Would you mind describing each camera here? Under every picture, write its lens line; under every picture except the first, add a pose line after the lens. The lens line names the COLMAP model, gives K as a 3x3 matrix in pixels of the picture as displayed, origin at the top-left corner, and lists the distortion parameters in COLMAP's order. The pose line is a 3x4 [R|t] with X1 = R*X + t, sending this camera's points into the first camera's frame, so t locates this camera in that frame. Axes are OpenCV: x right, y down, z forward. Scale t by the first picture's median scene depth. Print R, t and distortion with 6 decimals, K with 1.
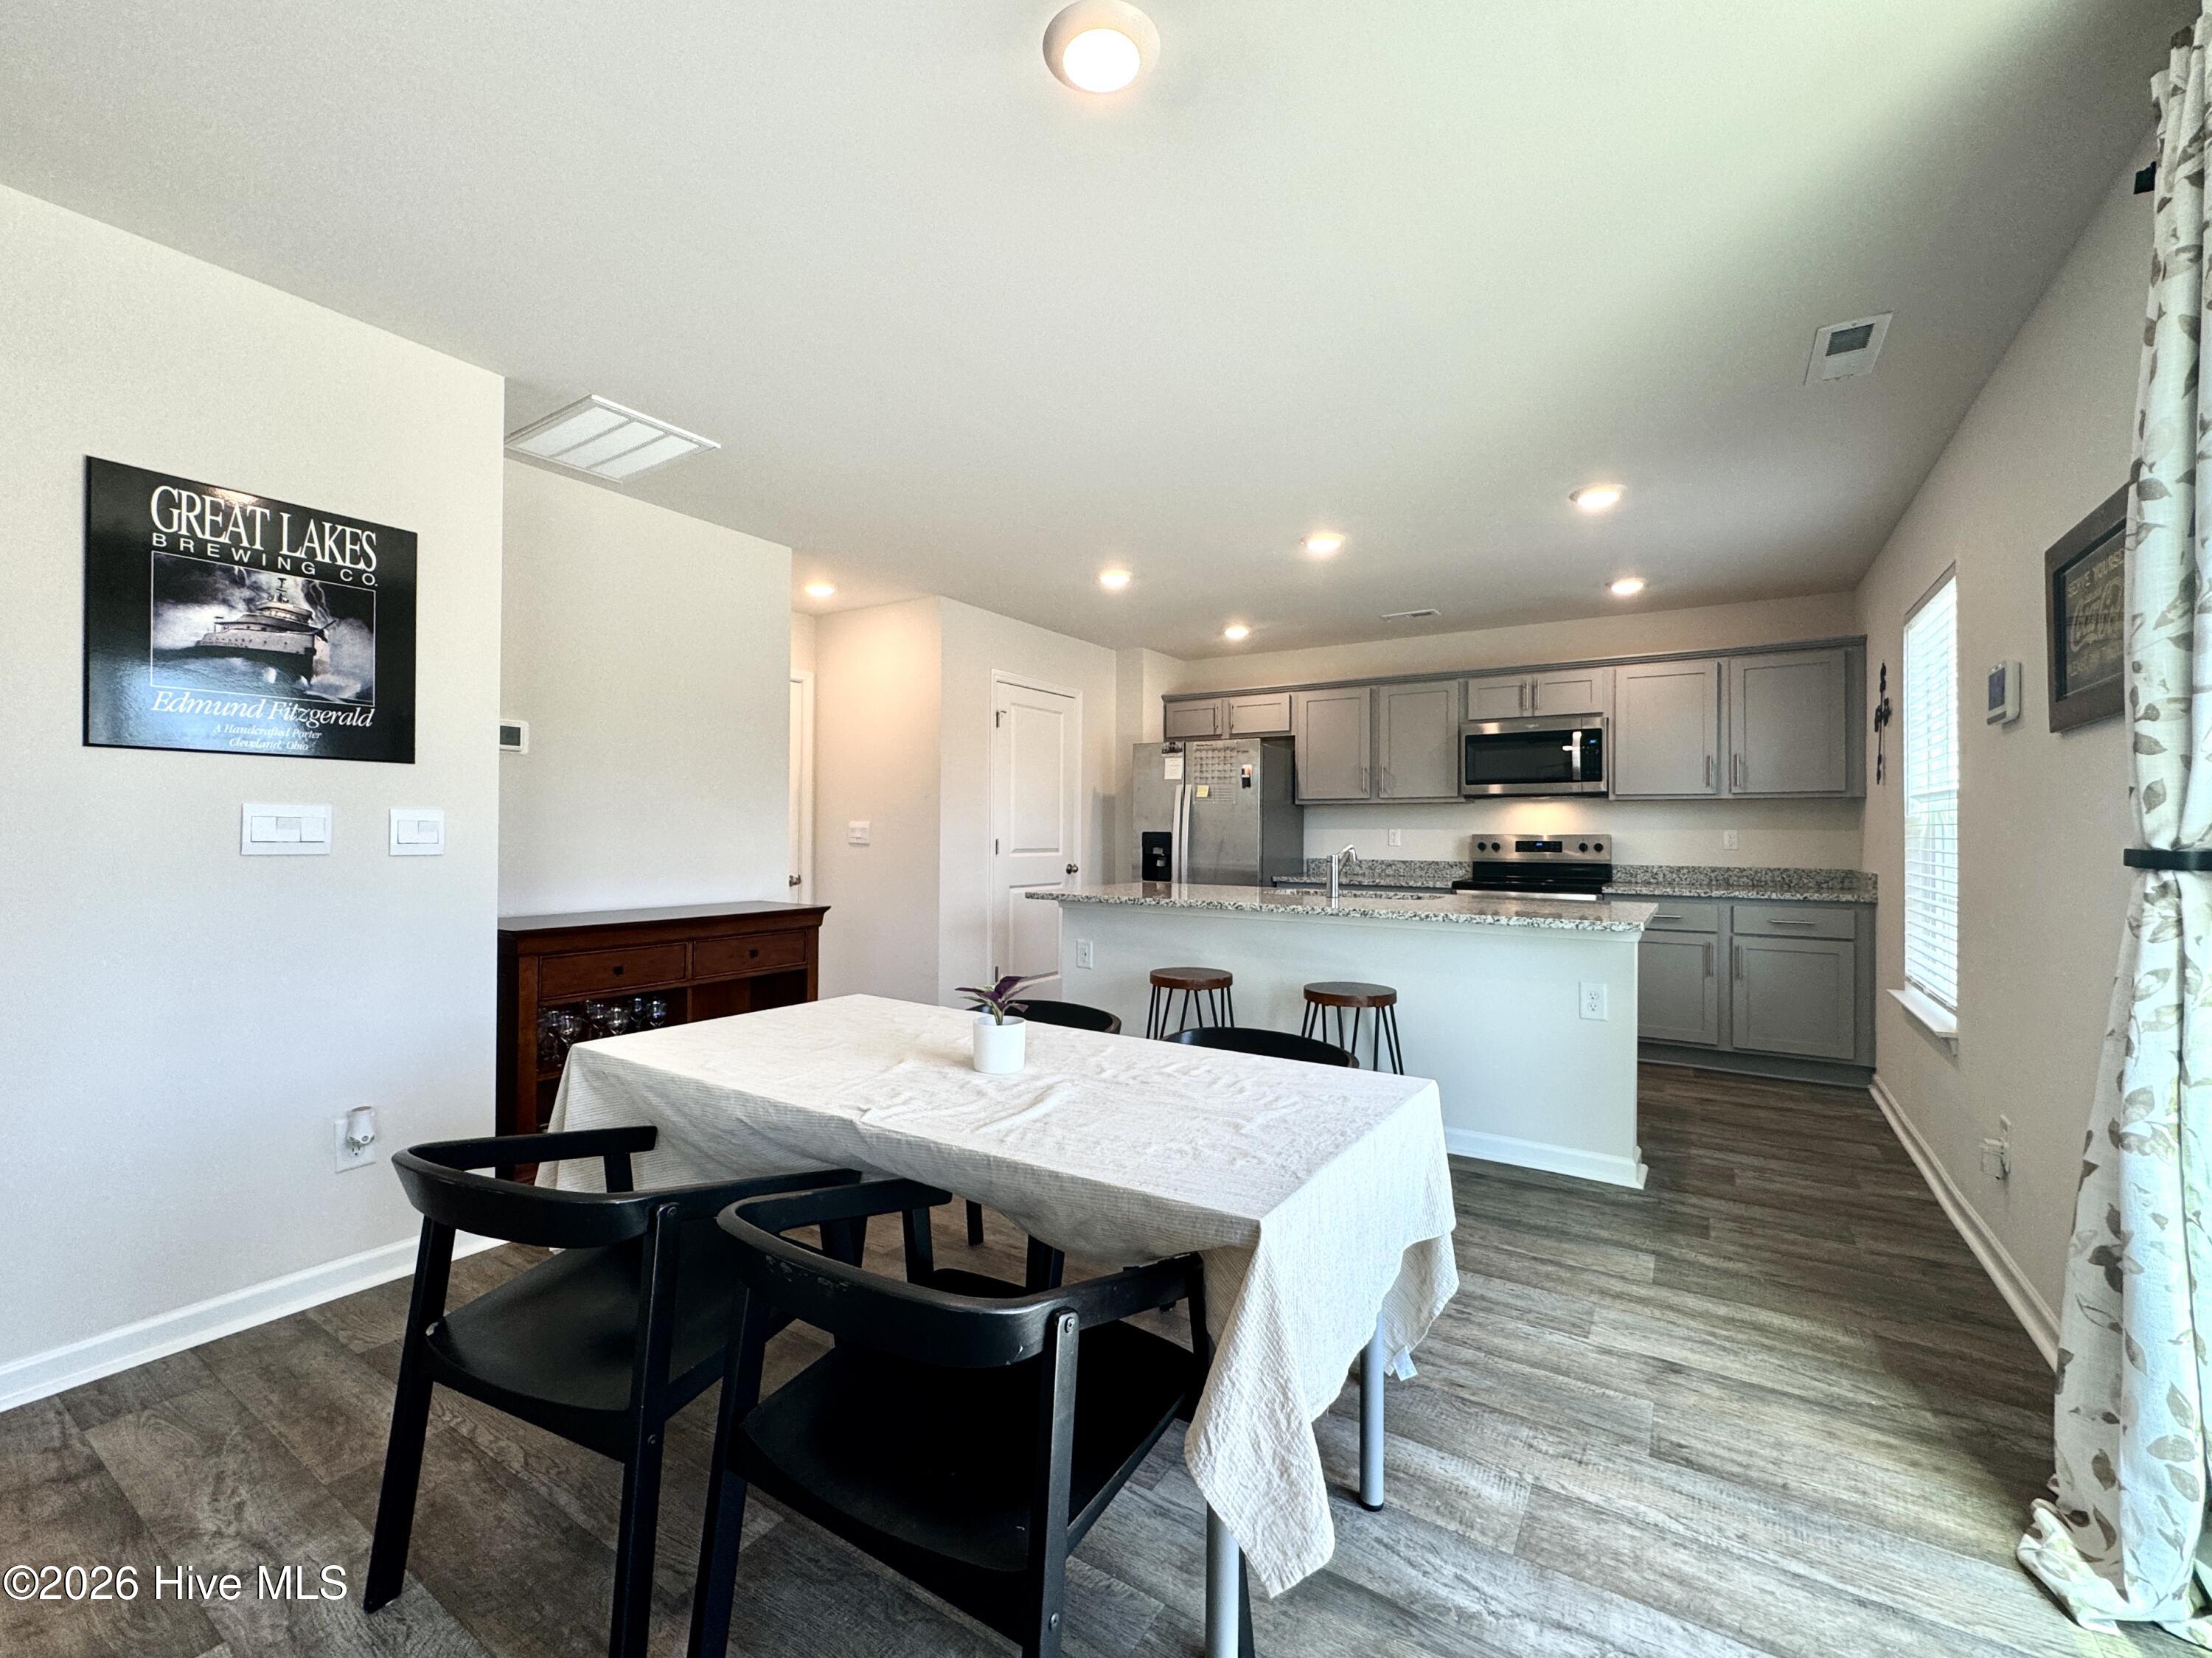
lens RADIAL K [[933.1, 0, 1102.6], [0, 933.1, 826.1], [0, 0, 1]] dist [-0.003795, -0.000141]
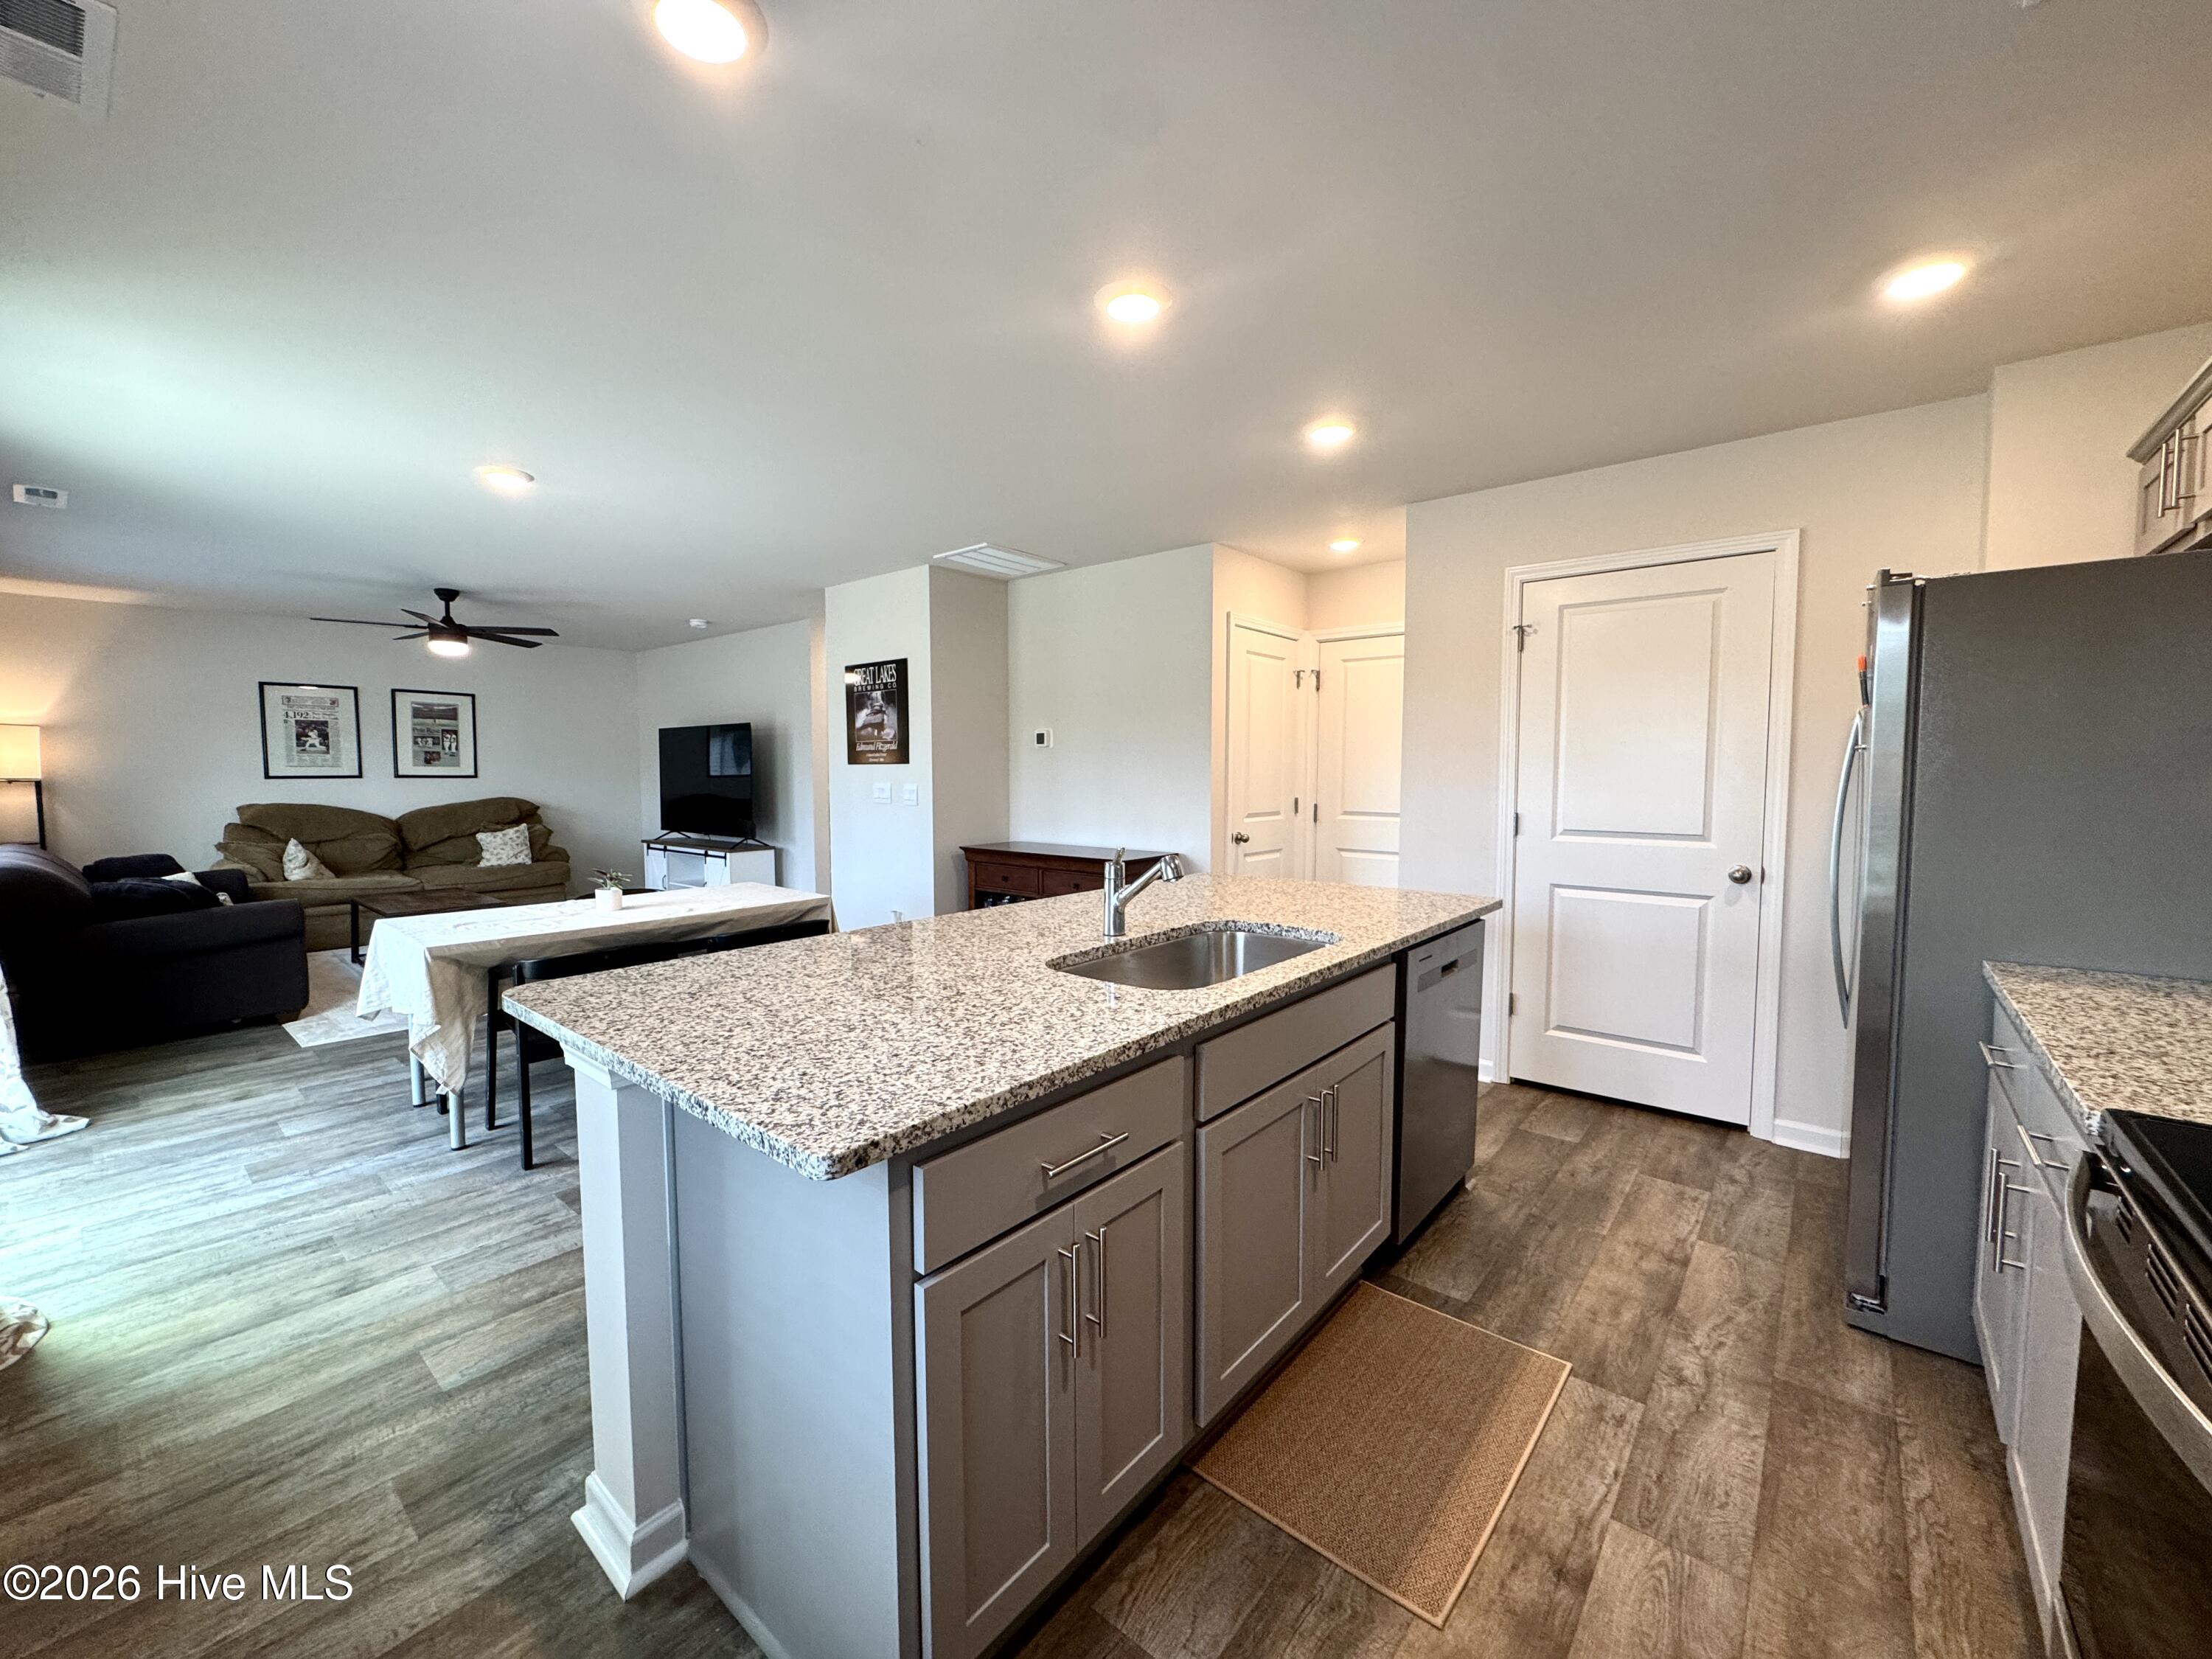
lens RADIAL K [[883.7, 0, 1103.9], [0, 883.7, 825.0], [0, 0, 1]] dist [-0.002636, -0.000615]
pose [[-0.126037, 0.058153, -0.990320, 0.638776], [0.008049, 0.998307, 0.057598, -0.019490], [0.991993, -0.000712, -0.126292, 0.857724]]
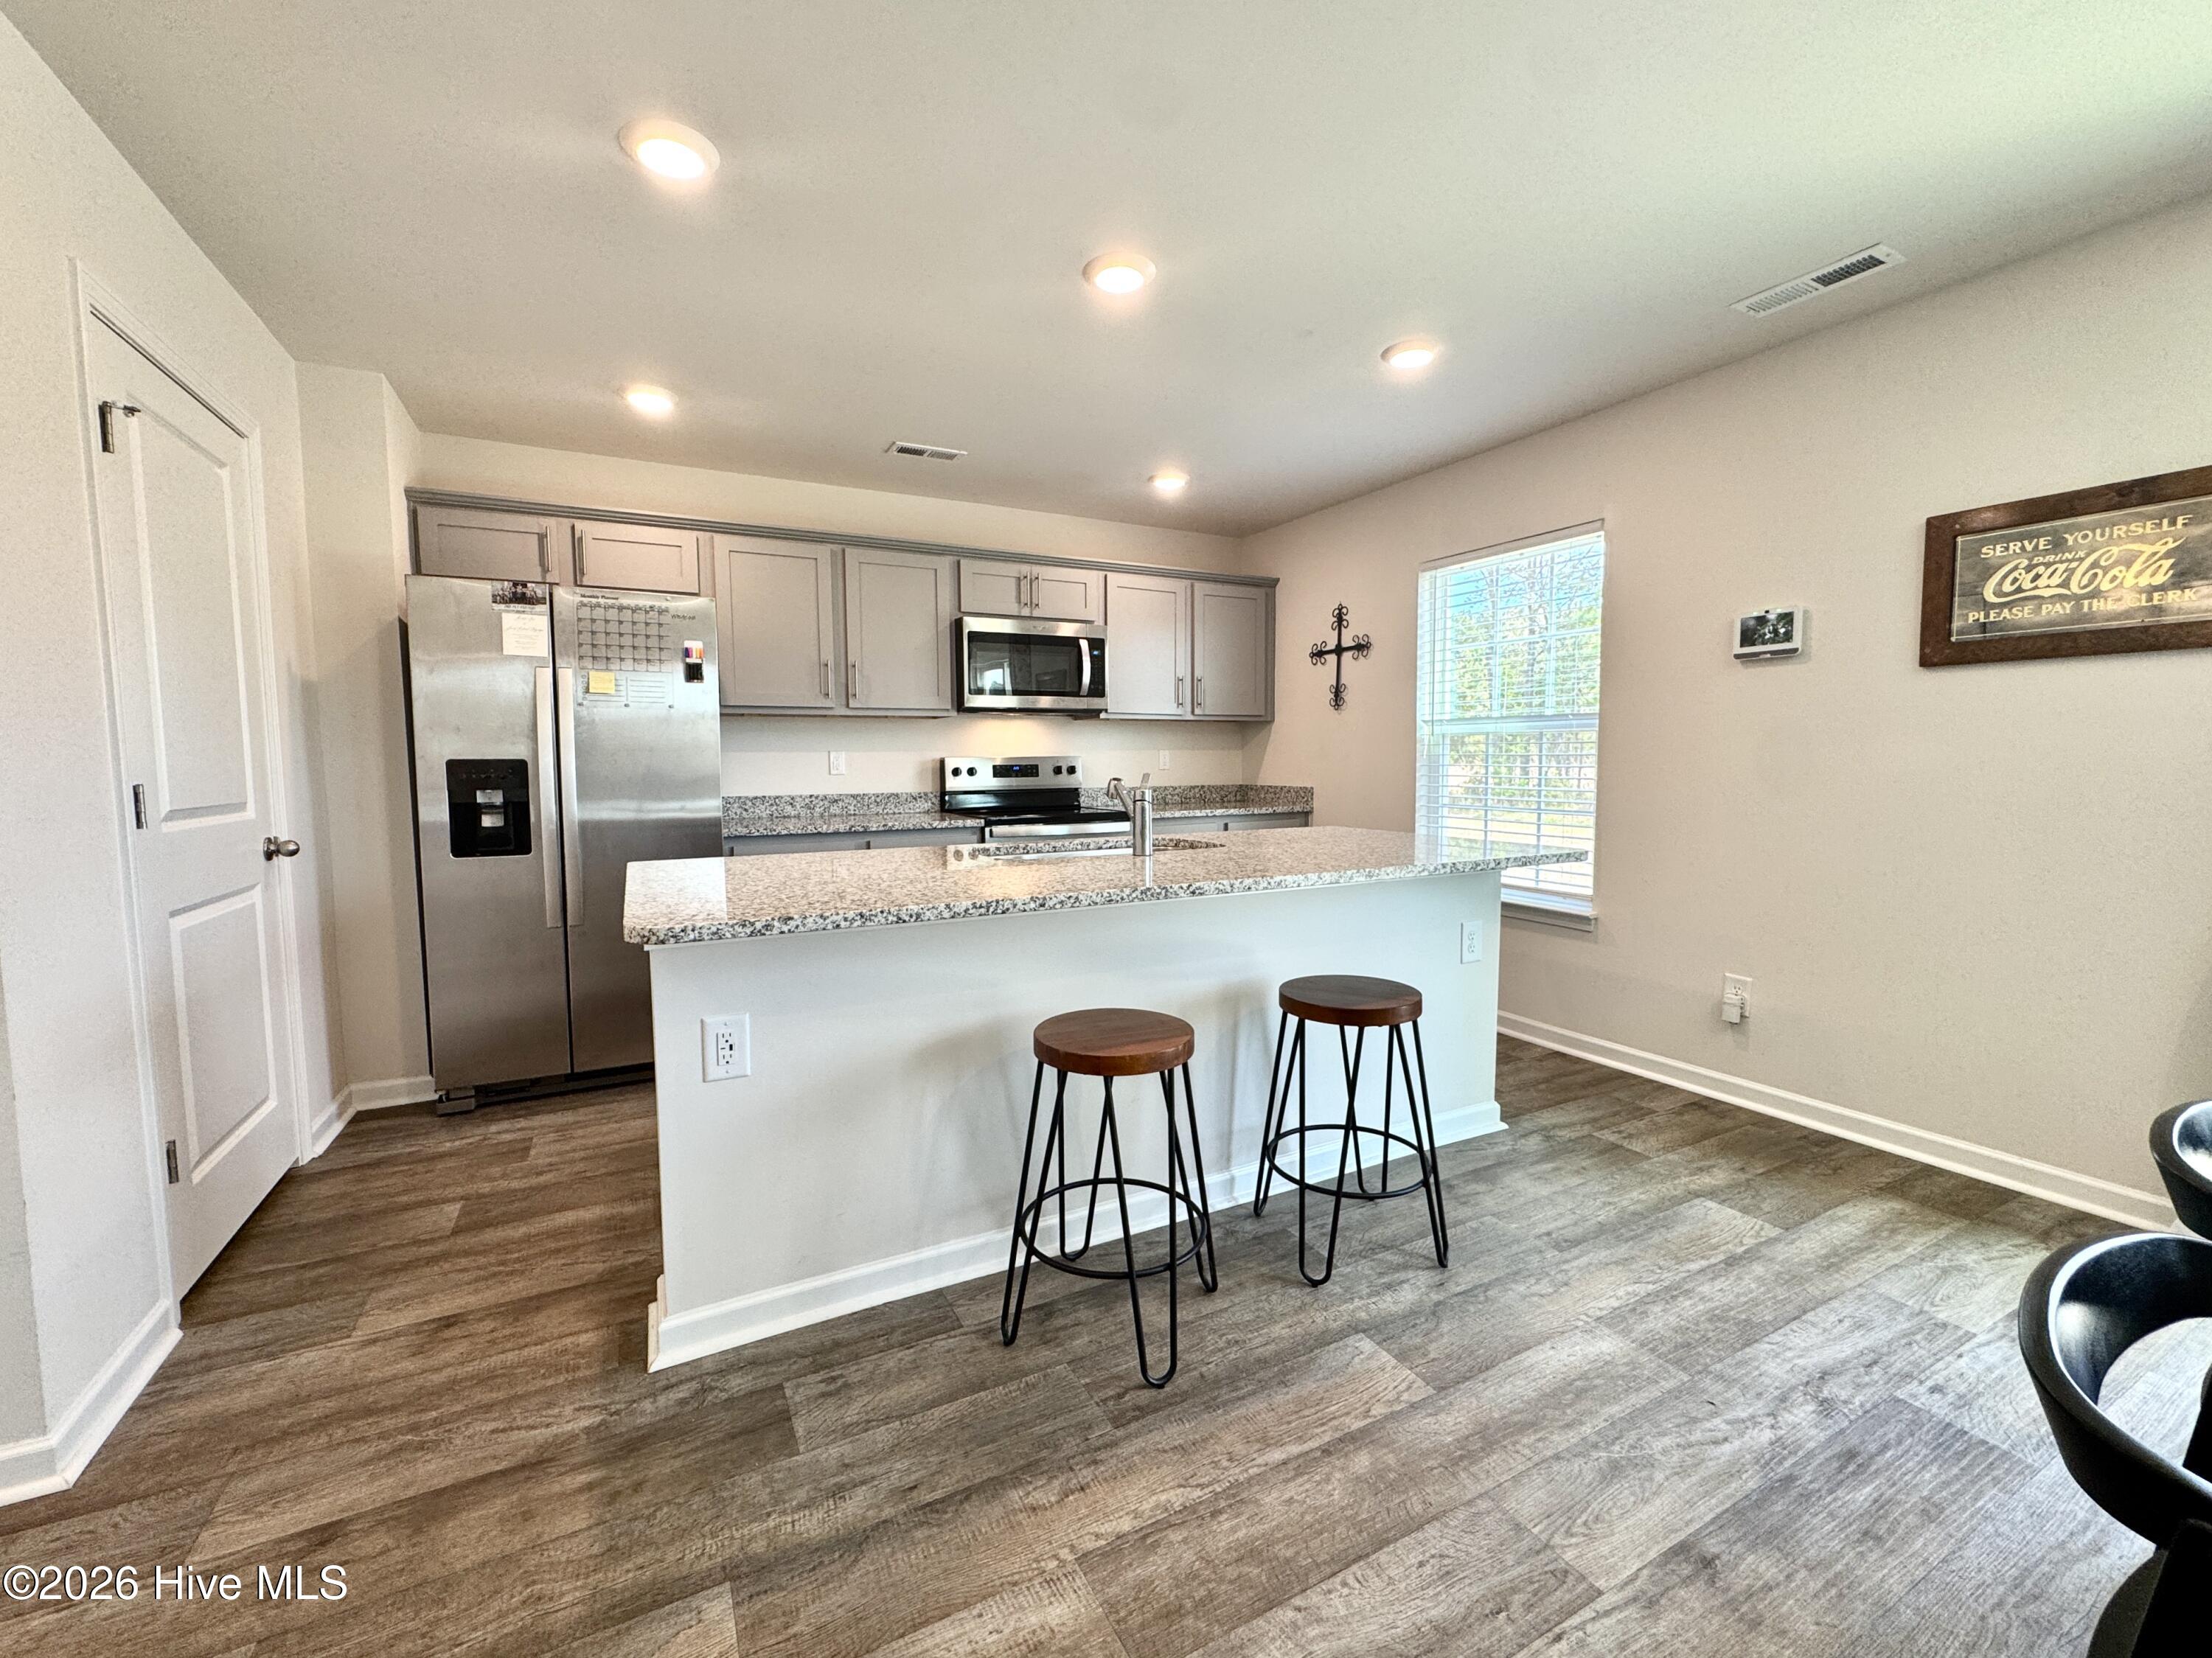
lens RADIAL K [[904.8, 0, 1104.4], [0, 904.8, 824.5], [0, 0, 1]] dist [-0.003852, 0.000058]
pose [[0.492736, -0.074326, 0.866999, -0.250574], [0.003374, 0.996501, 0.083510, 0.002136], [-0.870172, -0.038223, 0.491263, 0.576703]]
